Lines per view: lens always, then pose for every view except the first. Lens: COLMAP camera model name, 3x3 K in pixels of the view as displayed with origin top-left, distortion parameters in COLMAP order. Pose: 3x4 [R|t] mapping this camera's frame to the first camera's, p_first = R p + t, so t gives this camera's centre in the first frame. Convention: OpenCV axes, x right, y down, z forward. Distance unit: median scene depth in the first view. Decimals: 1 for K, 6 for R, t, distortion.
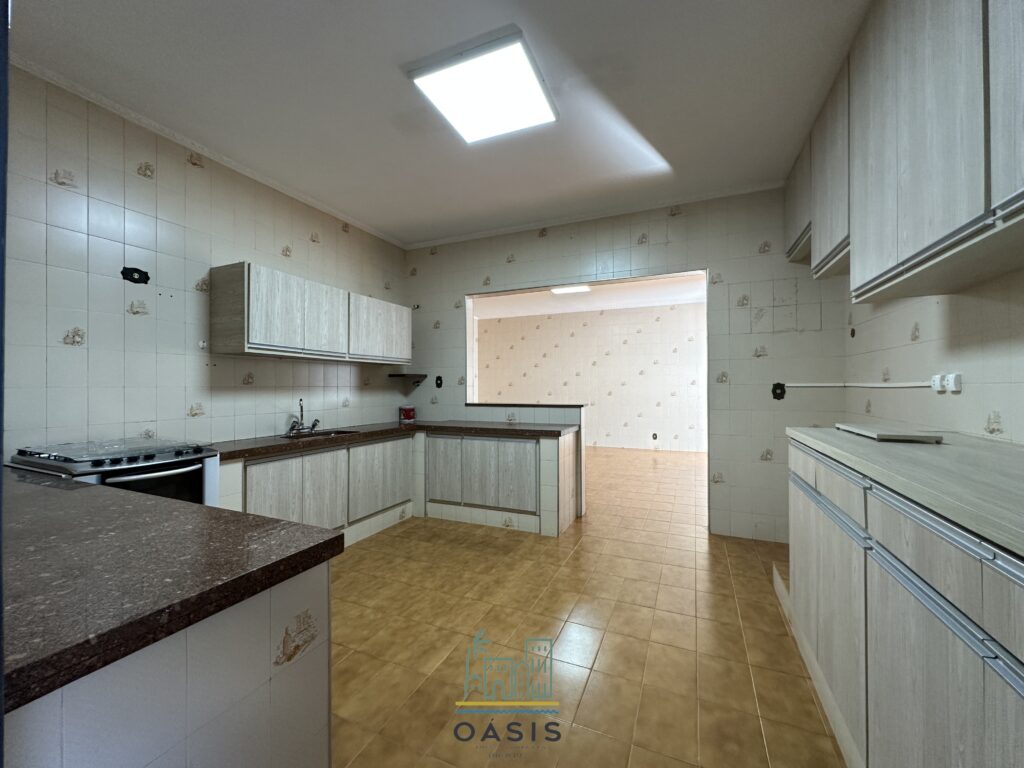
lens RADIAL K [[411.1, 0, 511.7], [0, 411.1, 387.2], [0, 0, 1]] dist [-0.012795, 0.000040]
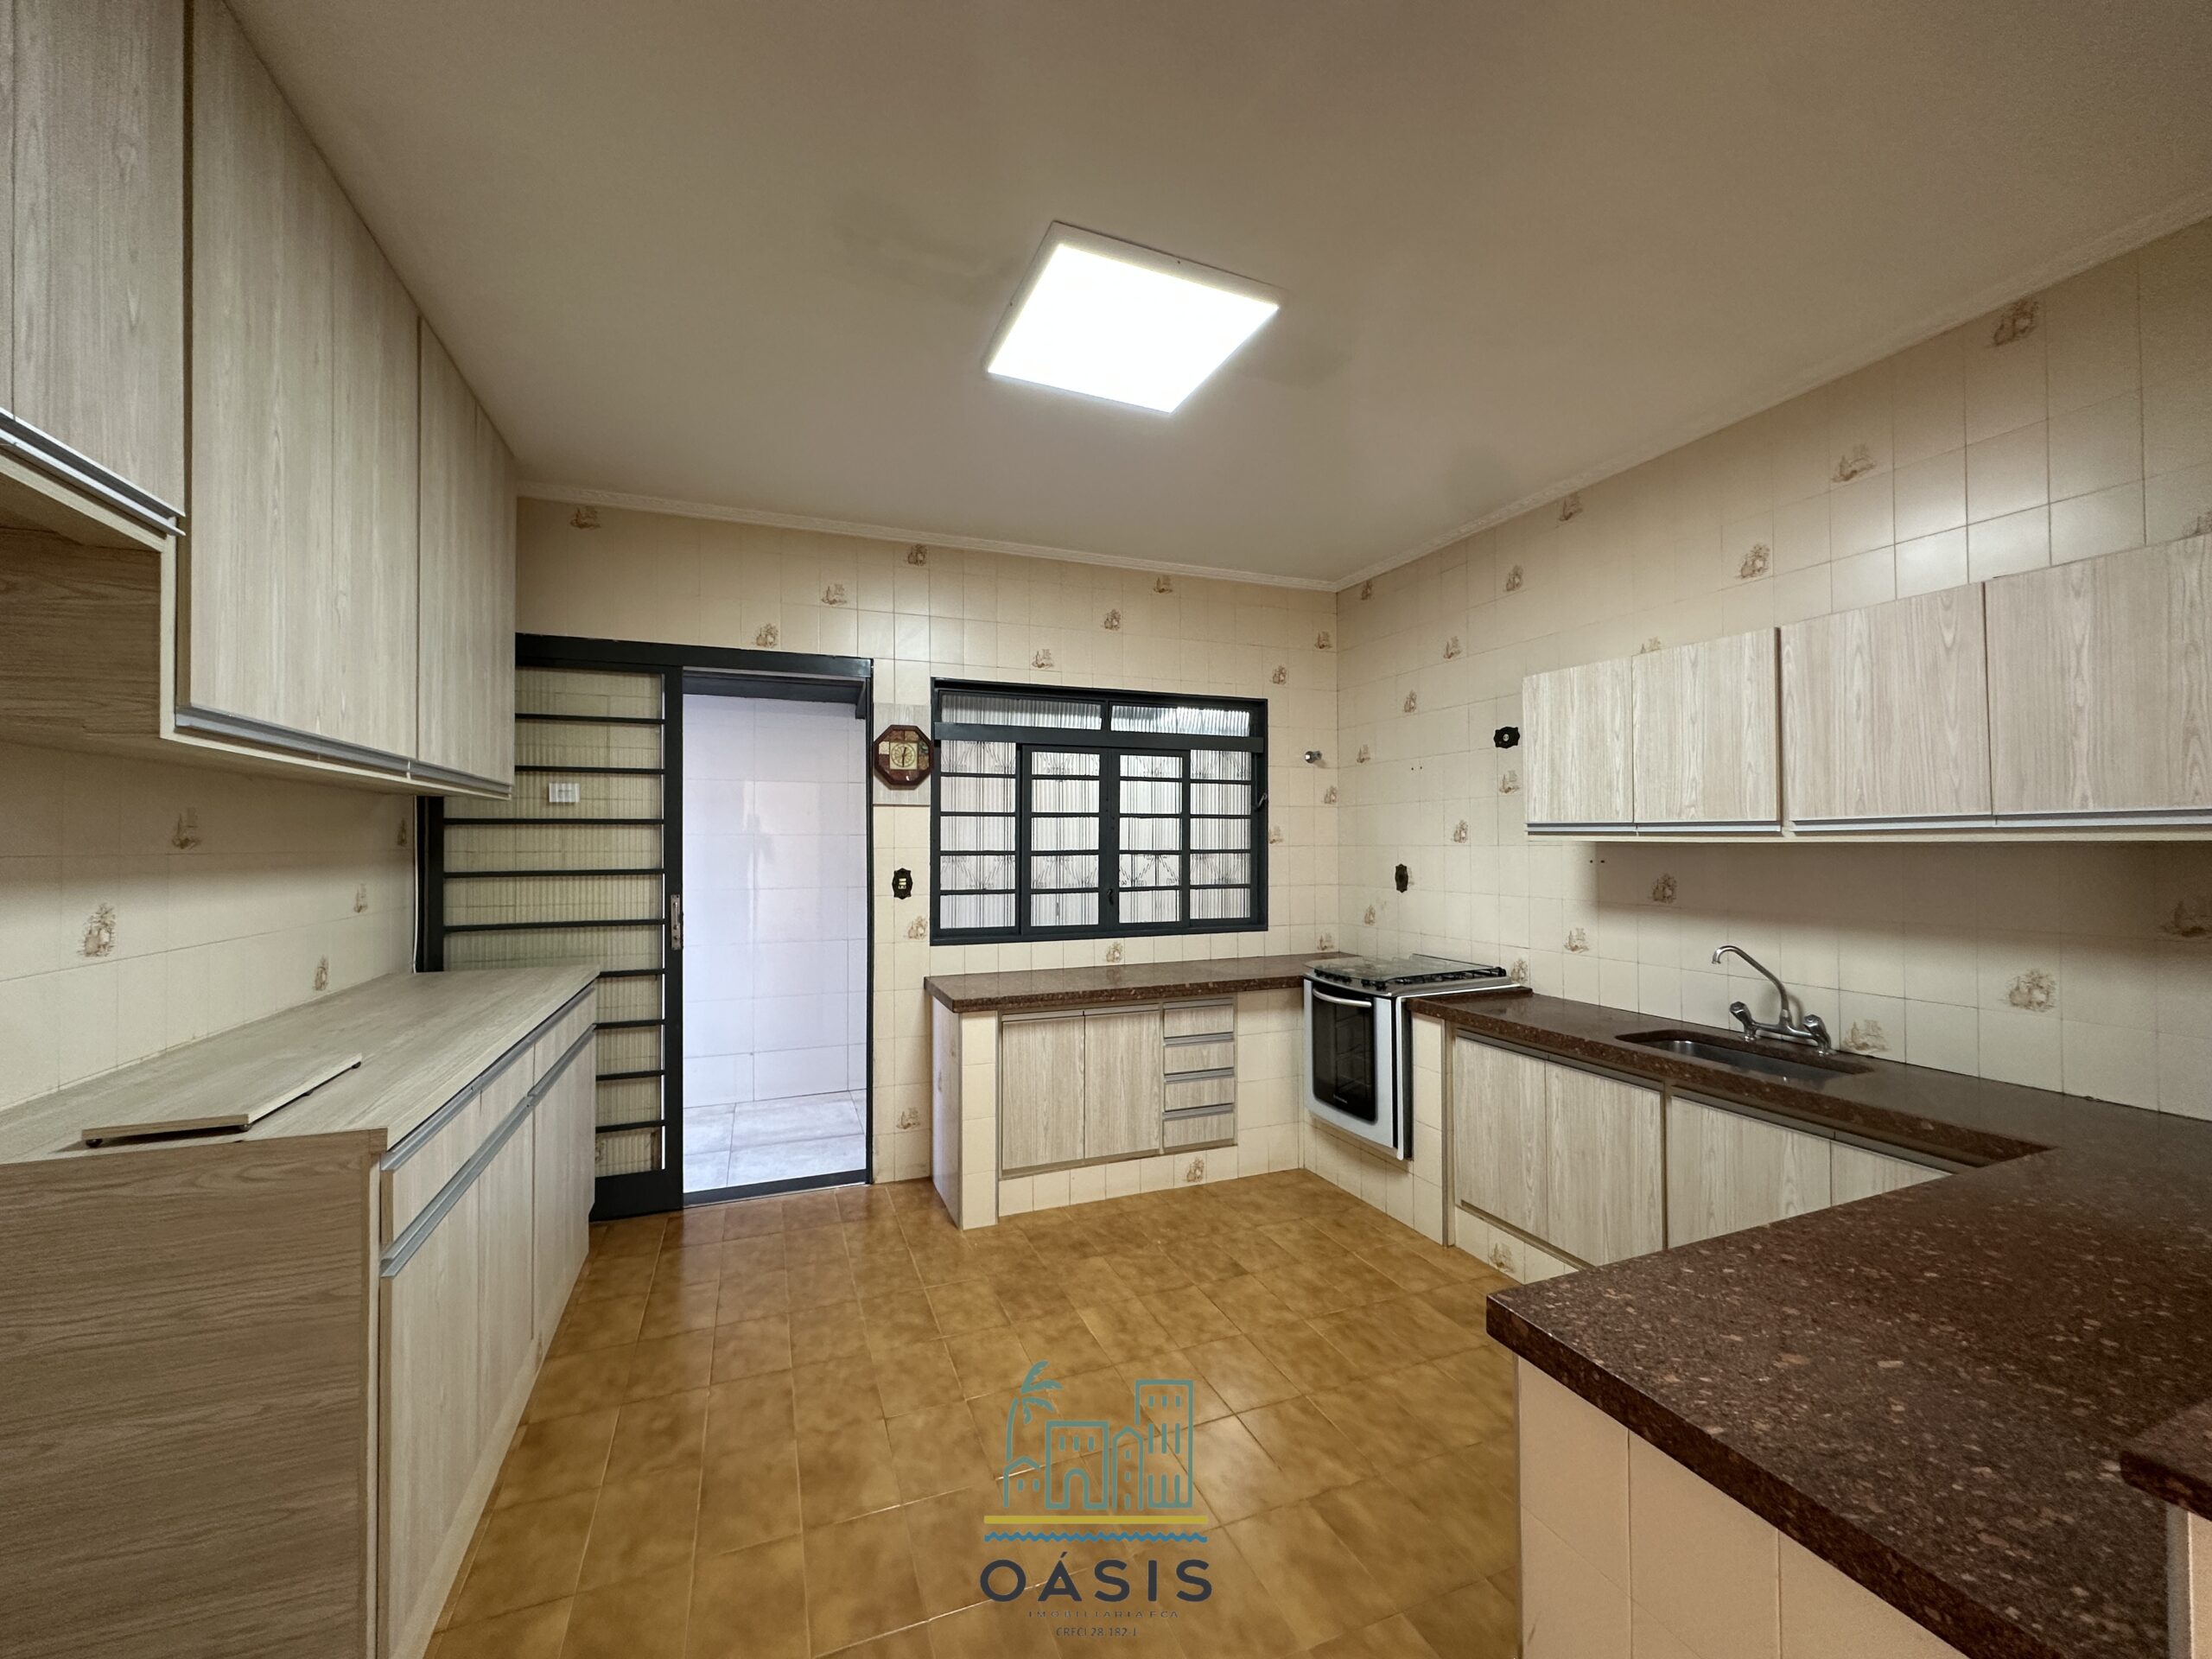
lens RADIAL K [[888.1, 0, 1105.8], [0, 888.1, 827.8], [0, 0, 1]] dist [-0.012795, 0.000040]
pose [[-0.706899, -0.006616, -0.707283, 0.559486], [0.005559, 0.999873, -0.014909, -0.085010], [0.707292, -0.014471, -0.706773, 1.367378]]
